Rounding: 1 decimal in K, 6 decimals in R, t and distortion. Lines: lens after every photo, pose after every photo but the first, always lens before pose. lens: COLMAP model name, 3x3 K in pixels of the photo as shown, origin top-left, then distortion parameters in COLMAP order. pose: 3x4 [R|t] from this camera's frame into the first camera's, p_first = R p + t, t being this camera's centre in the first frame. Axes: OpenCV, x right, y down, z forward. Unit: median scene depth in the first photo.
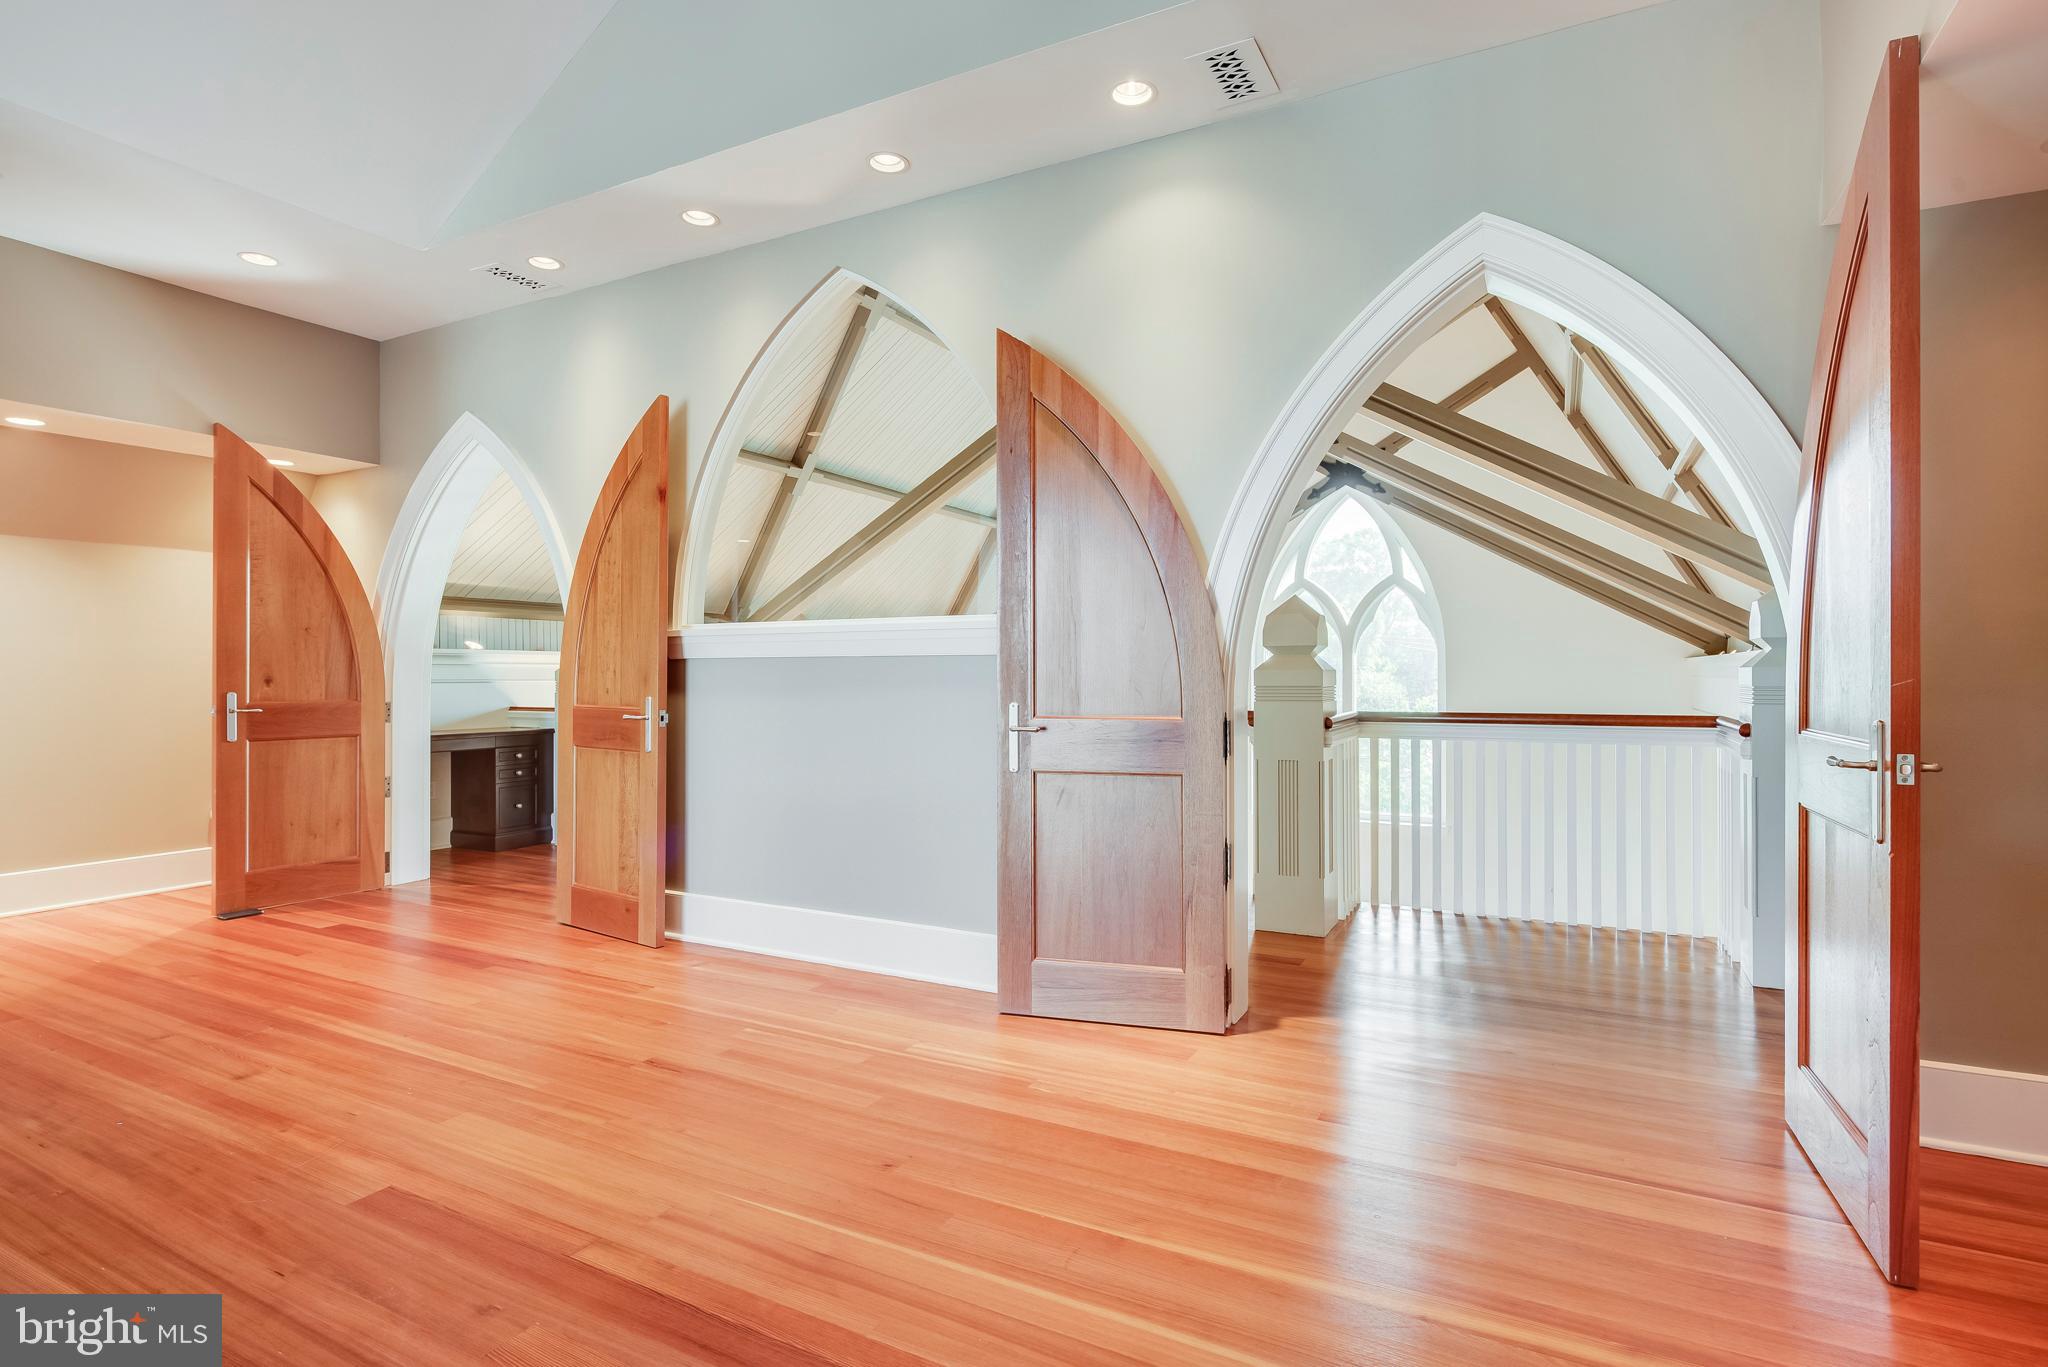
lens RADIAL K [[1016.1, 0, 1024.5], [0, 1016.1, 673.6], [0, 0, 1]] dist [0.001728, -0.001864]
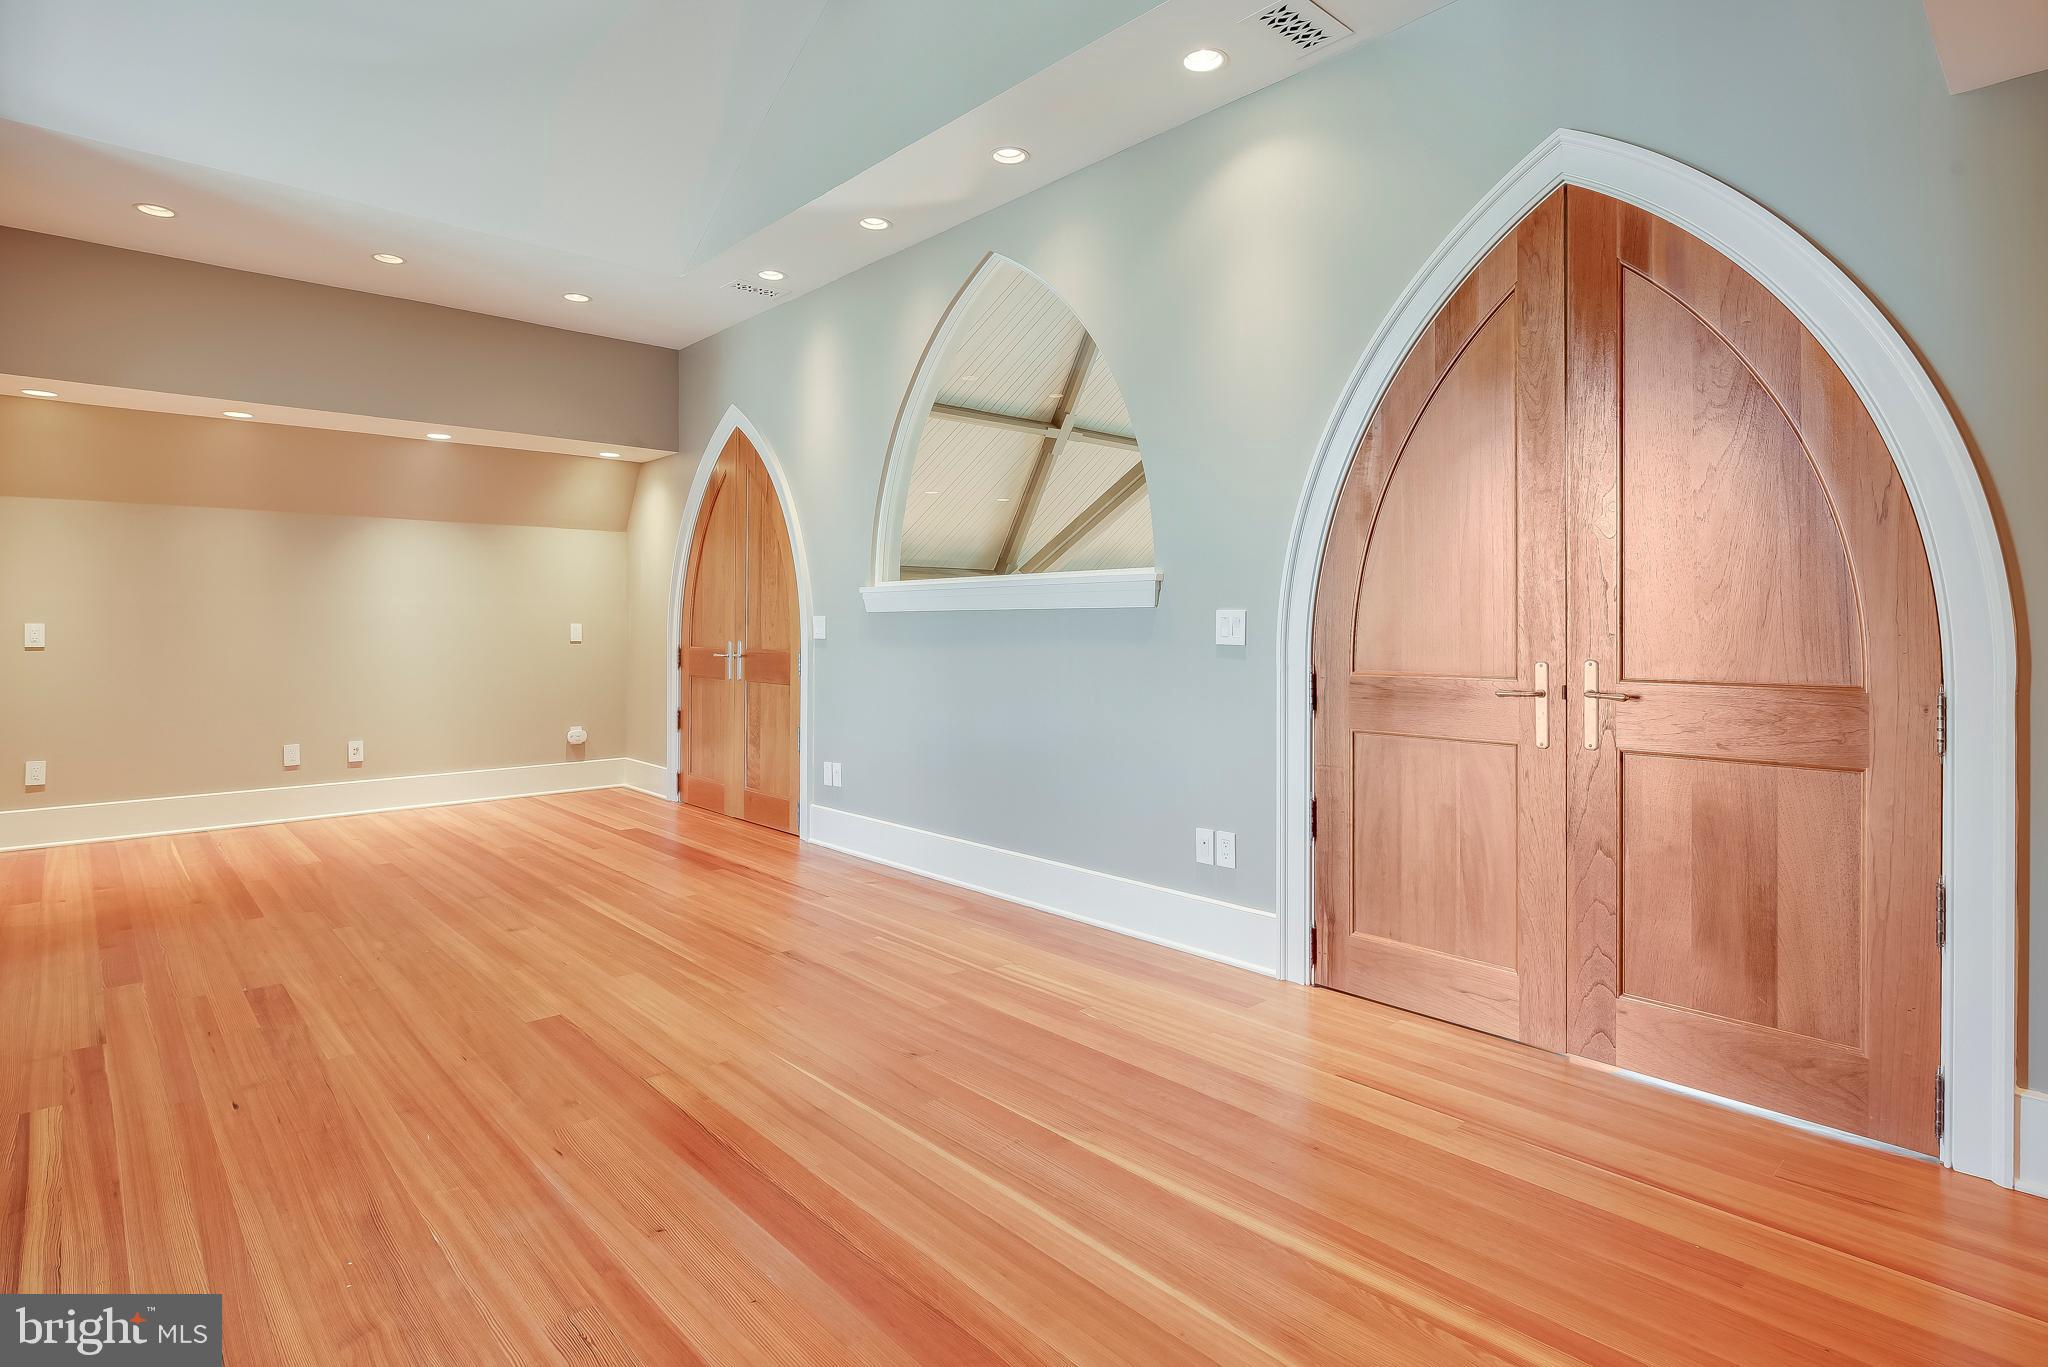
lens RADIAL K [[1039.6, 0, 1020.2], [0, 1039.6, 627.8], [0, 0, 1]] dist [-0.003089, -0.000201]
pose [[0.943011, 0.002442, -0.332753, 0.308787], [-0.001934, 0.999996, 0.001858, -0.000072], [0.332757, -0.001108, 0.943012, -0.055570]]
